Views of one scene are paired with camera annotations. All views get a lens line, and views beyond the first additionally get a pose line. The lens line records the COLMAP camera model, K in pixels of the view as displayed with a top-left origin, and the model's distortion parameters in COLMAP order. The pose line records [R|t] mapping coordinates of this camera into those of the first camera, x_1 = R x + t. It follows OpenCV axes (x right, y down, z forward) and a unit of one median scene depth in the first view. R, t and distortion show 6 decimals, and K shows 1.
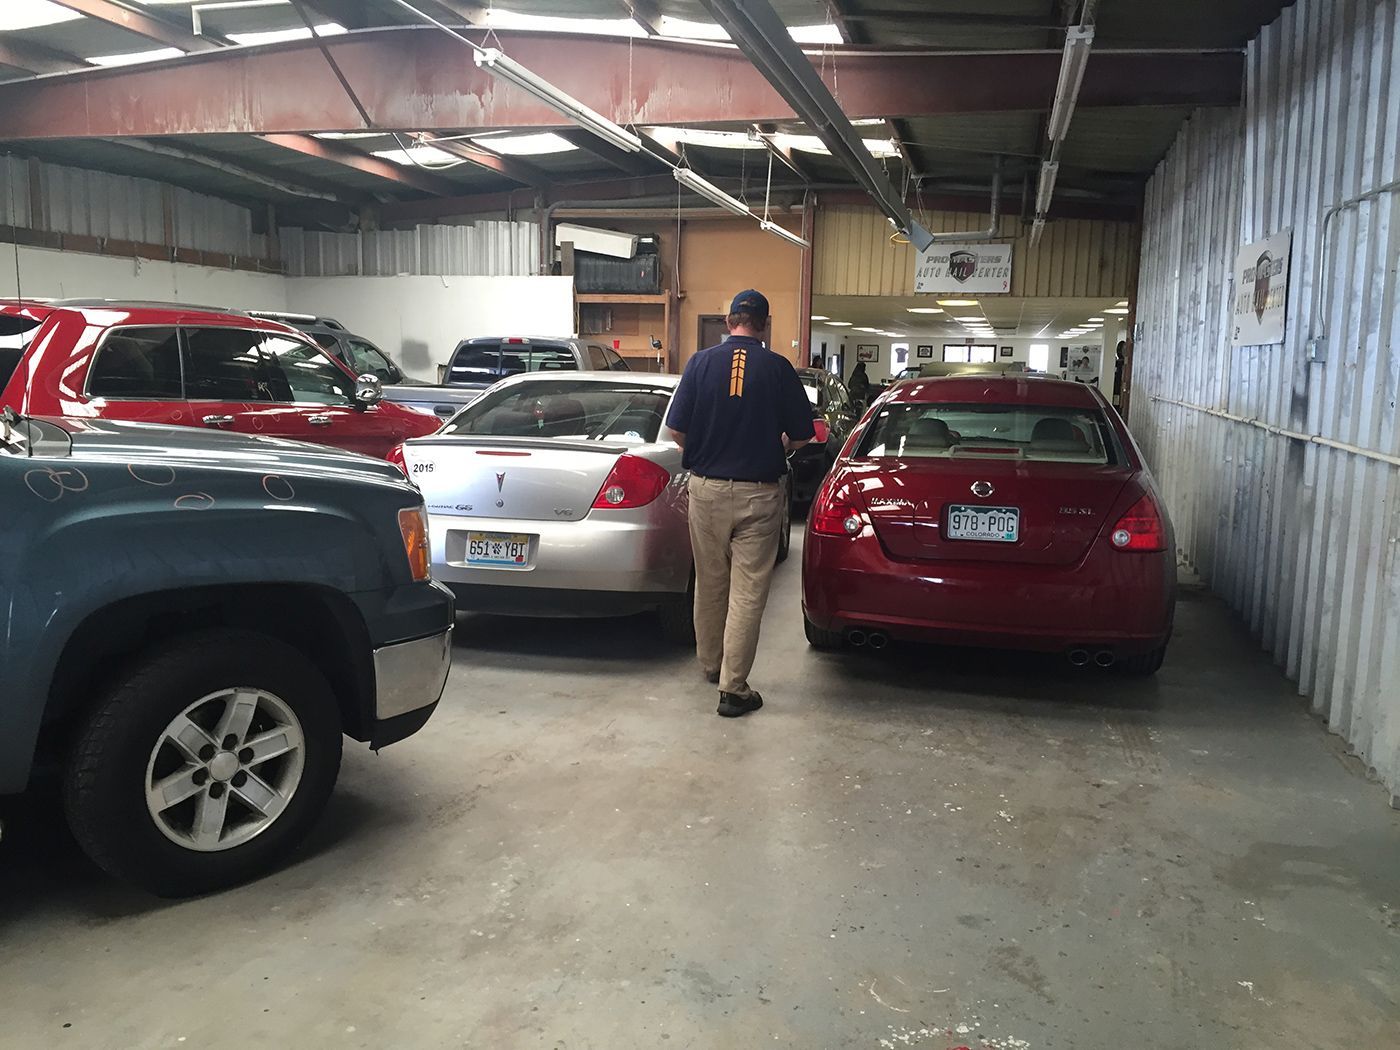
lens RADIAL K [[1075.4, 0, 700.0], [0, 1075.4, 525.0], [0, 0, 1]] dist [0.075880, -0.095660]
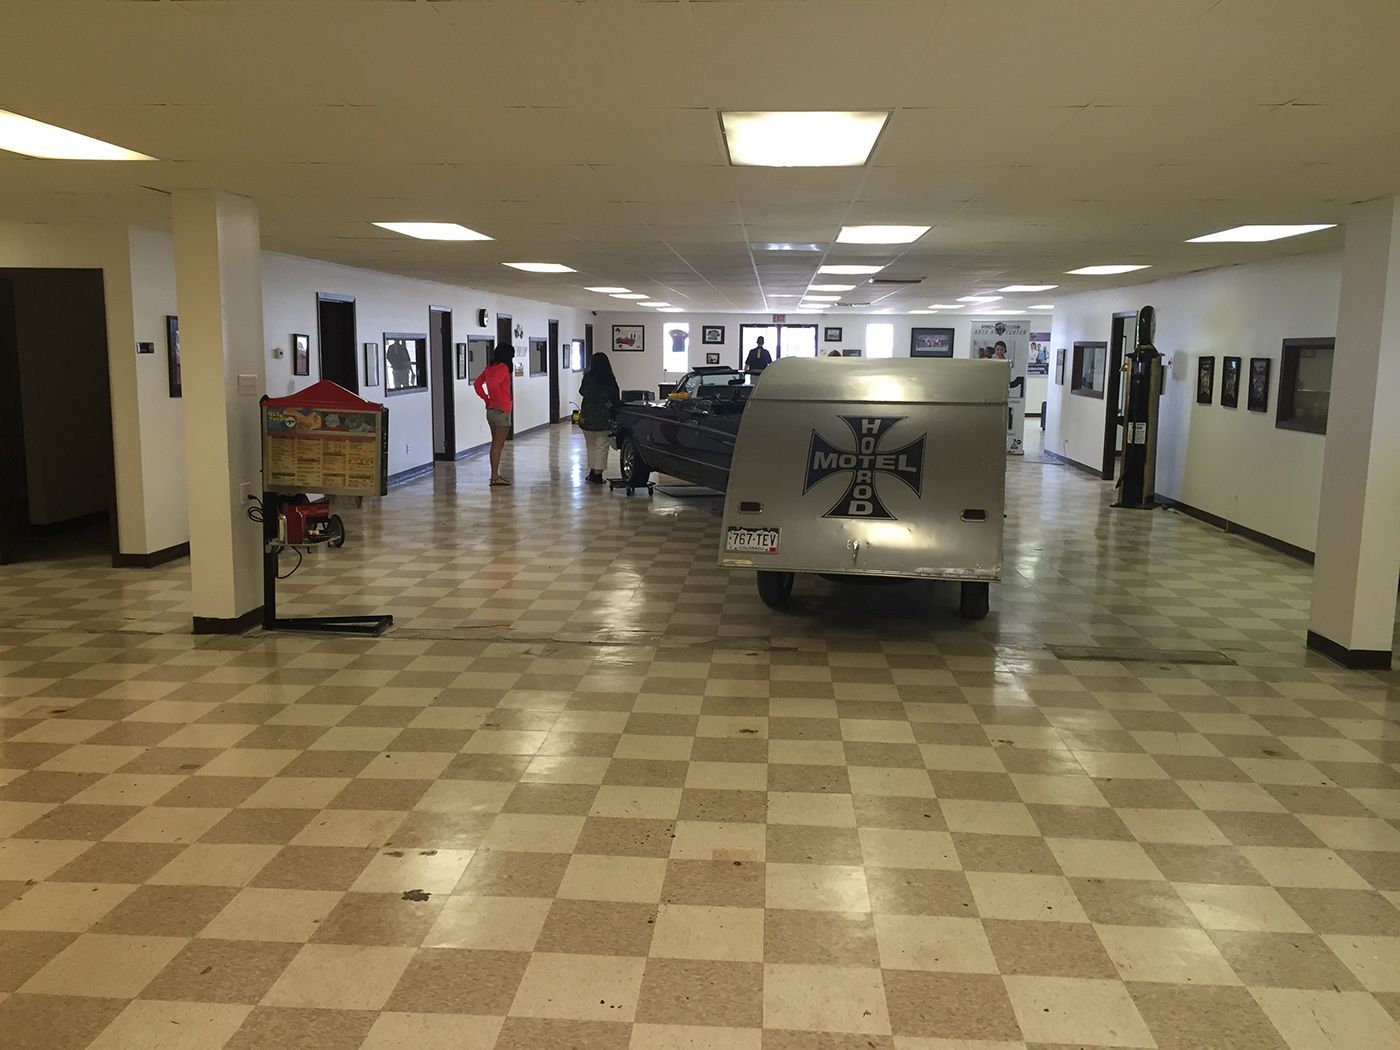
lens RADIAL K [[1075.4, 0, 700.0], [0, 1075.4, 525.0], [0, 0, 1]] dist [0.075880, -0.095660]
pose [[0.978687, -0.043961, 0.200598, 0.064179], [0.041338, 0.998996, 0.017249, -0.057469], [-0.201155, -0.008589, 0.979522, 0.363509]]
